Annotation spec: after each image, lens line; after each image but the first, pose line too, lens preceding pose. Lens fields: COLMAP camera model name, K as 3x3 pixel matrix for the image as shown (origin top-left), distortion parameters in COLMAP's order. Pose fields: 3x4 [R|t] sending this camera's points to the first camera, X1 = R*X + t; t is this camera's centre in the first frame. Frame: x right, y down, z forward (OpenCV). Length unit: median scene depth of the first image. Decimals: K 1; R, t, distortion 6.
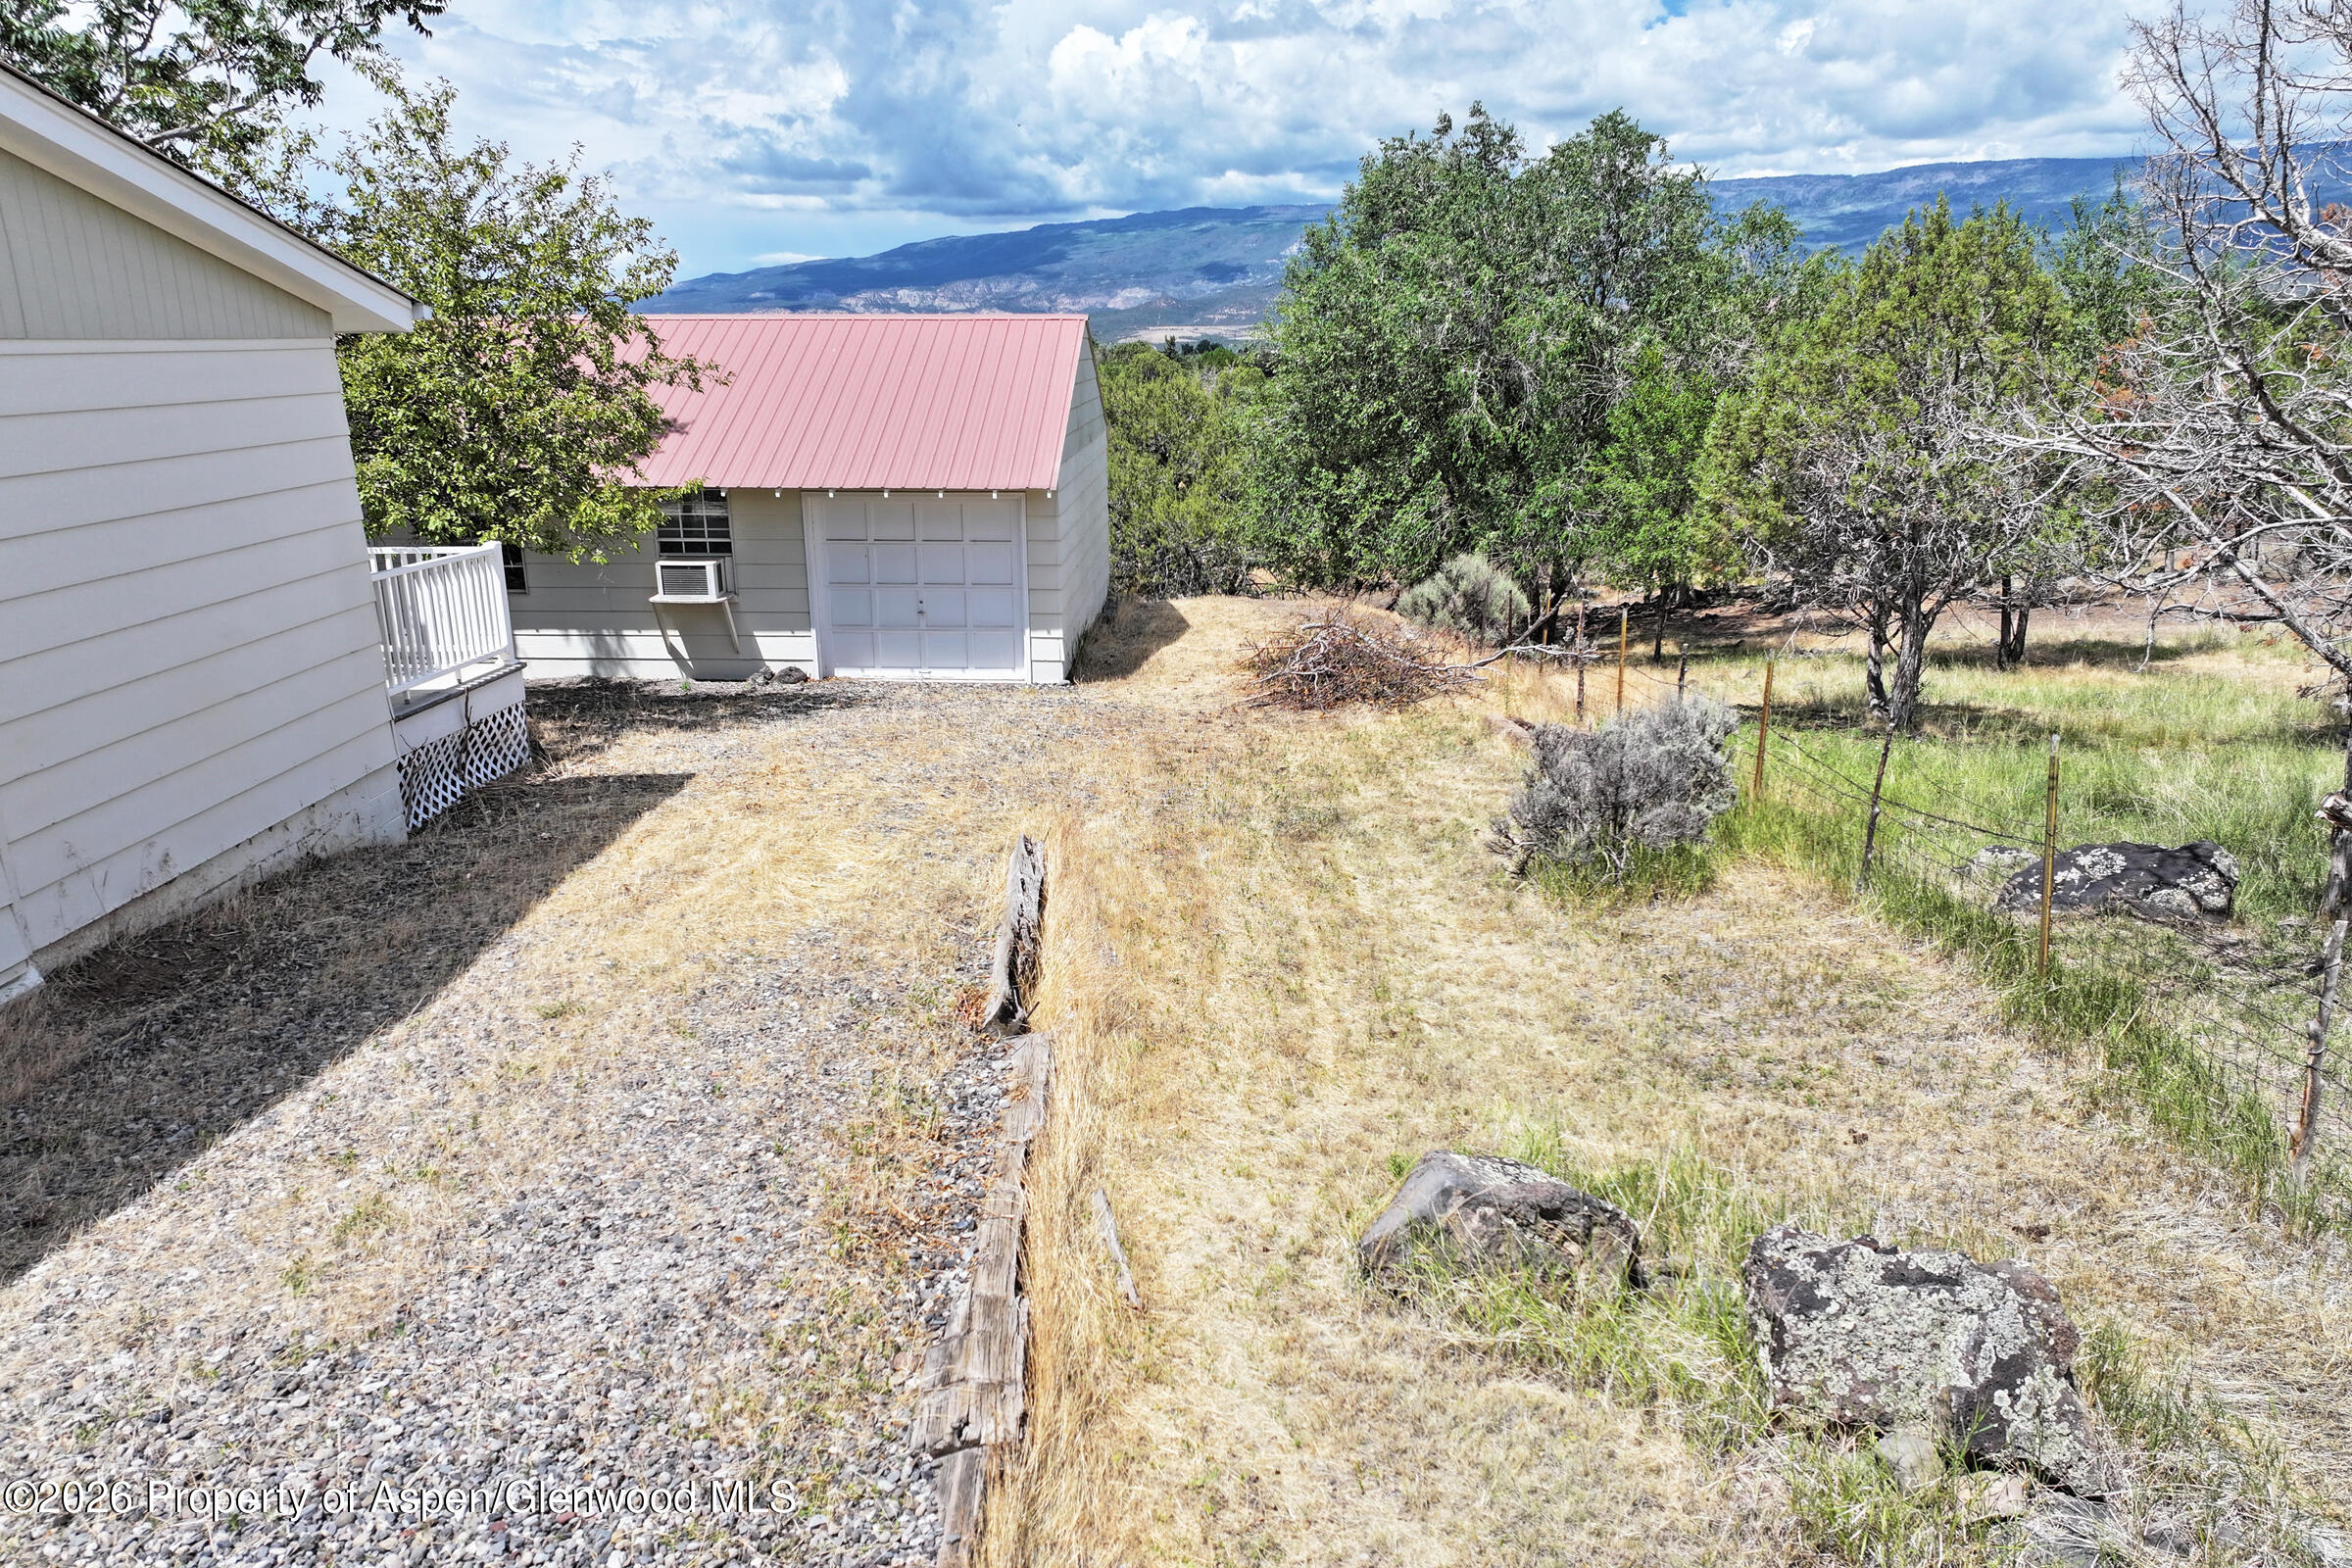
lens RADIAL K [[1648.1, 0, 1176.5], [0, 1648.1, 714.4], [0, 0, 1]] dist [0.001756, 0.009905]
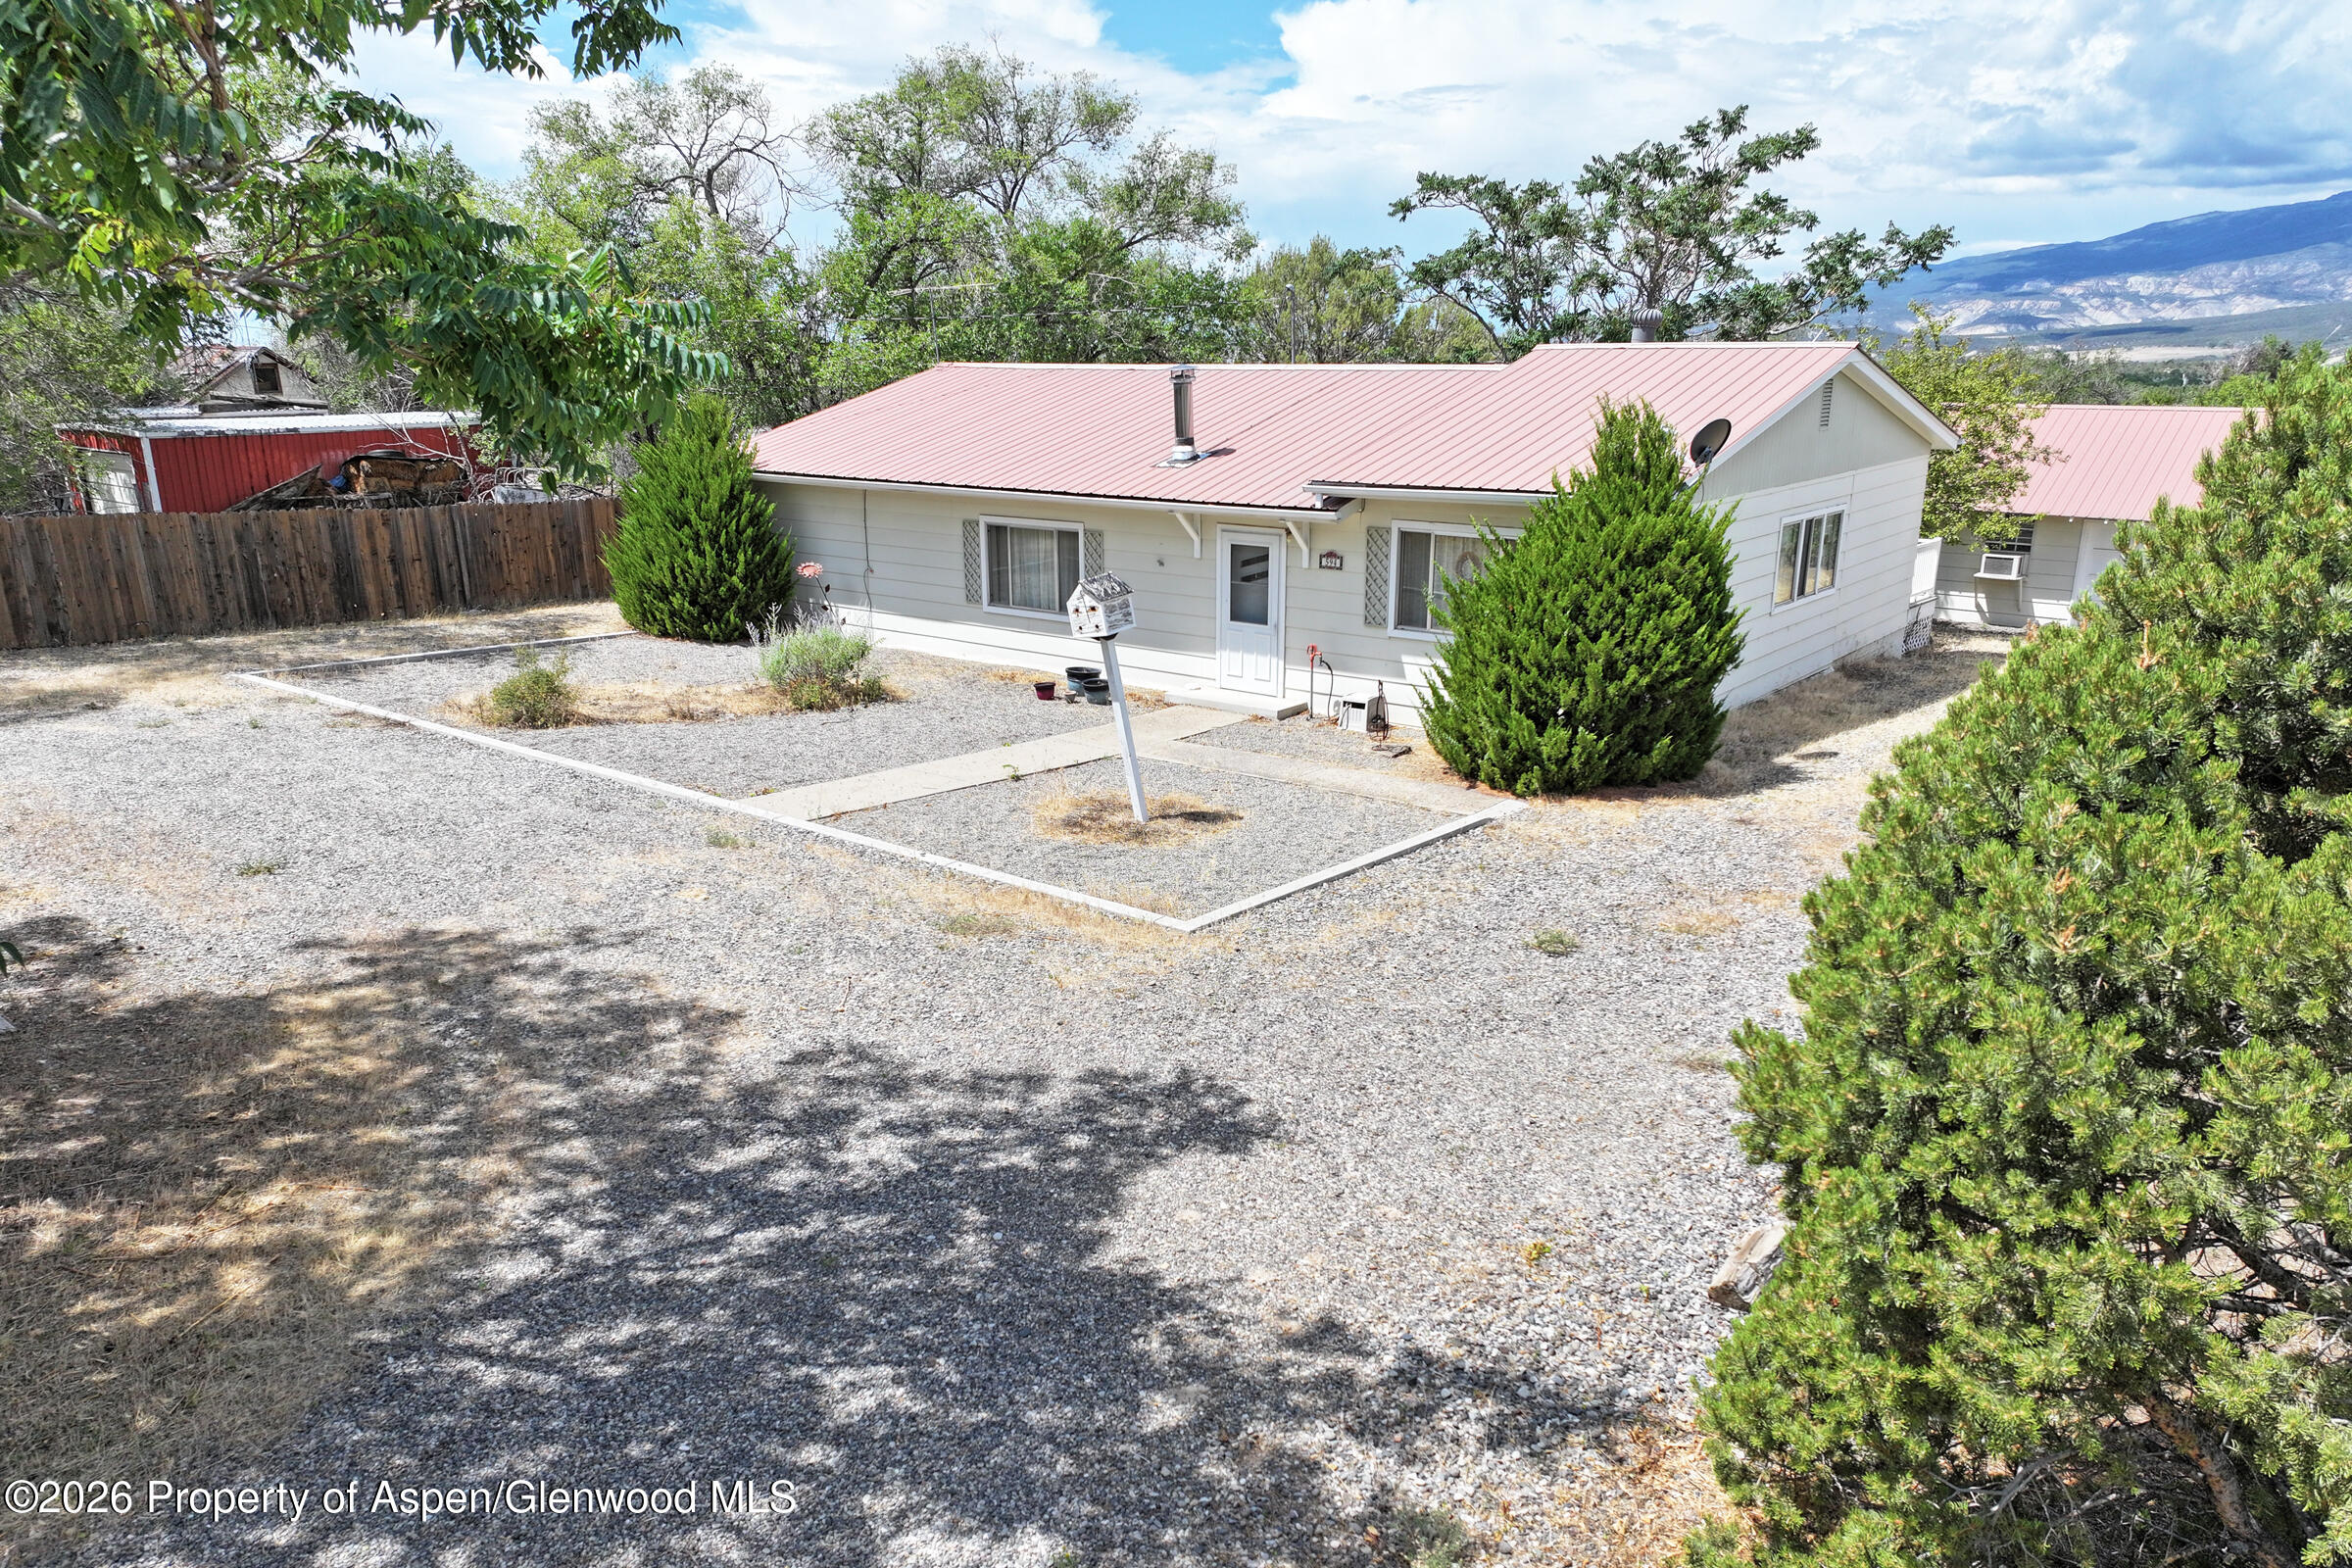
lens RADIAL K [[1643.9, 0, 1176.5], [0, 1643.9, 887.4], [0, 0, 1]] dist [0.001434, 0.009128]
pose [[0.789305, 0.198622, -0.580988, 0.098988], [-0.137288, 0.979367, 0.148301, 0.115302], [0.598456, -0.037292, 0.800287, -0.948026]]
